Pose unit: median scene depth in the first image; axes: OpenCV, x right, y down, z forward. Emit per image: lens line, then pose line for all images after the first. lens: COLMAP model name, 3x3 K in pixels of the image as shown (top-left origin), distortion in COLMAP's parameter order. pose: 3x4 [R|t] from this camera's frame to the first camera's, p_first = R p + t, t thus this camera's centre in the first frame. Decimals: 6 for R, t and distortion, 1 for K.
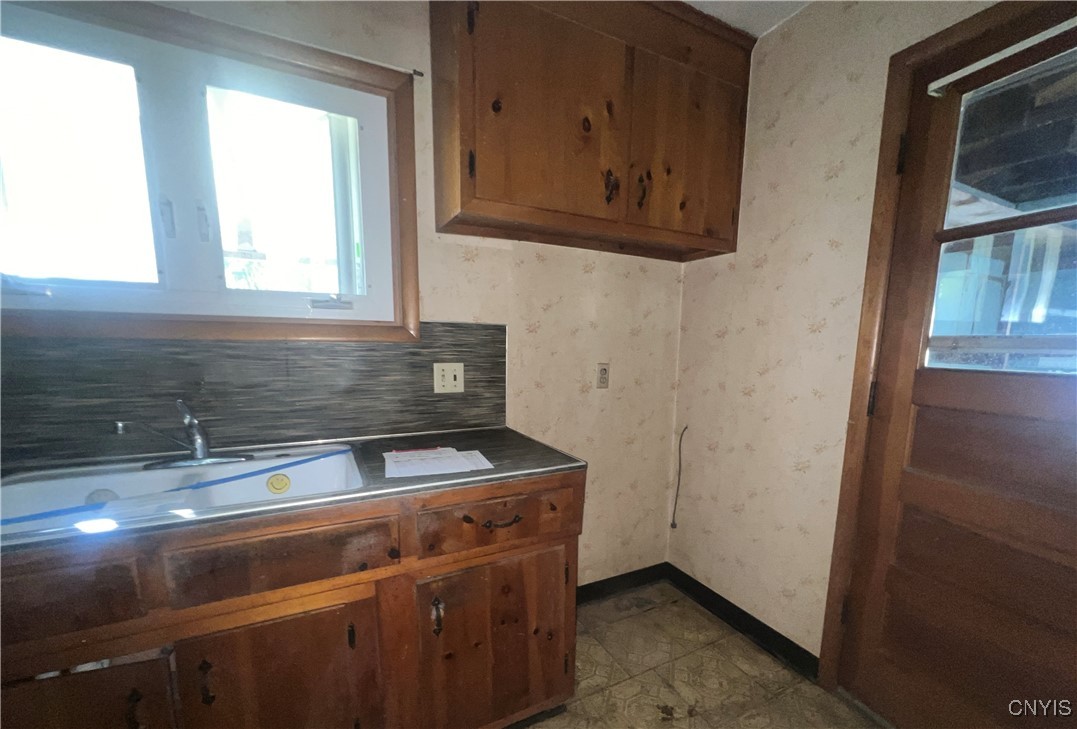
lens RADIAL K [[439.5, 0, 552.4], [0, 439.5, 409.6], [0, 0, 1]] dist [-0.000662, 0.000024]
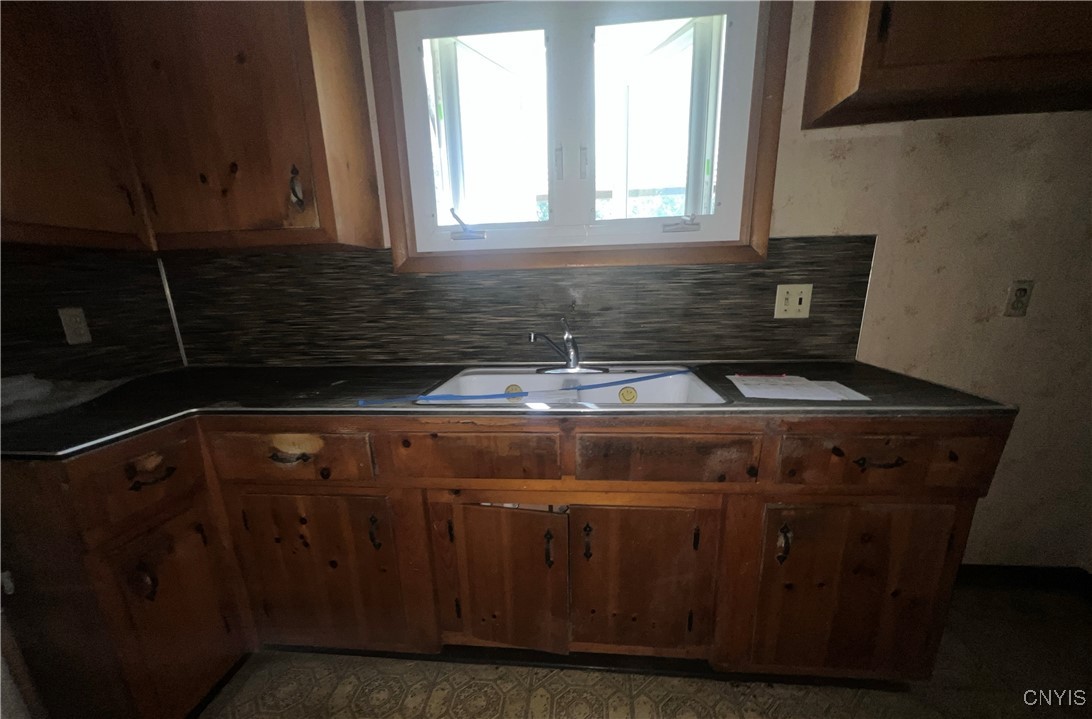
lens RADIAL K [[444.2, 0, 547.7], [0, 444.2, 406.8], [0, 0, 1]] dist [-0.000752, 0.000703]
pose [[0.837114, 0.112457, -0.535344, -0.185466], [-0.045325, 0.989535, 0.136992, 0.051718], [0.545147, -0.090413, 0.833451, -0.071704]]
